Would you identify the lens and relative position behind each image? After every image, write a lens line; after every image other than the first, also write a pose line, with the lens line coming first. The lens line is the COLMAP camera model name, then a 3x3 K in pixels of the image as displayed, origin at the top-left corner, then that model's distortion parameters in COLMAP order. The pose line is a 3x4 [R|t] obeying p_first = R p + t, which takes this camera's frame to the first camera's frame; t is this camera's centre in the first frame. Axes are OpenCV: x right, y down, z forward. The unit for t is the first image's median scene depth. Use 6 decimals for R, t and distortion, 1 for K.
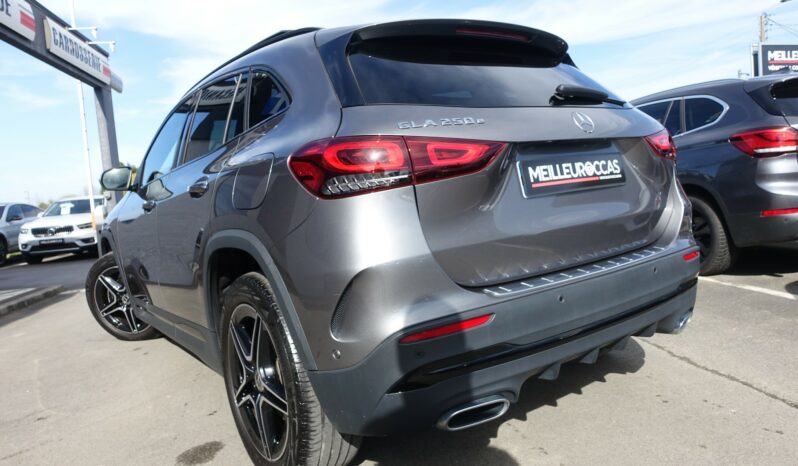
lens RADIAL K [[556.9, 0, 404.2], [0, 556.9, 236.0], [0, 0, 1]] dist [-0.003222, 0.014565]
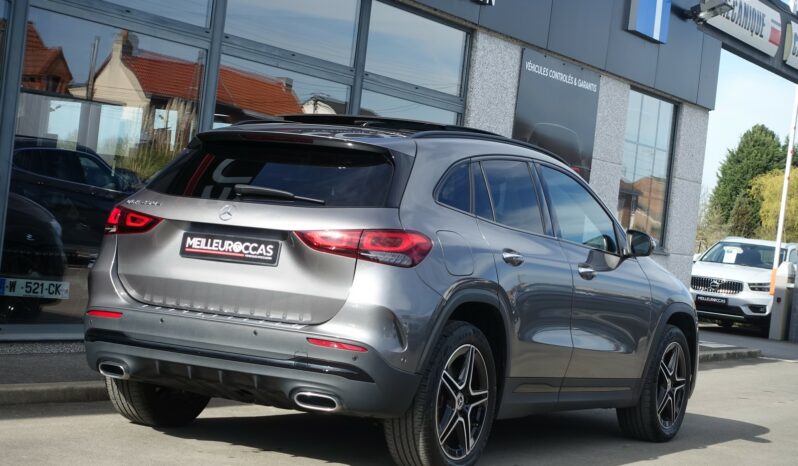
lens RADIAL K [[1660.5, 0, 397.0], [0, 1660.5, 234.8], [0, 0, 1]] dist [0.015745, 0.000000]
pose [[0.764584, 0.172056, -0.621135, 0.978491], [-0.221784, 0.975091, -0.002901, 0.069524], [0.605164, 0.139976, 0.783698, -2.509122]]
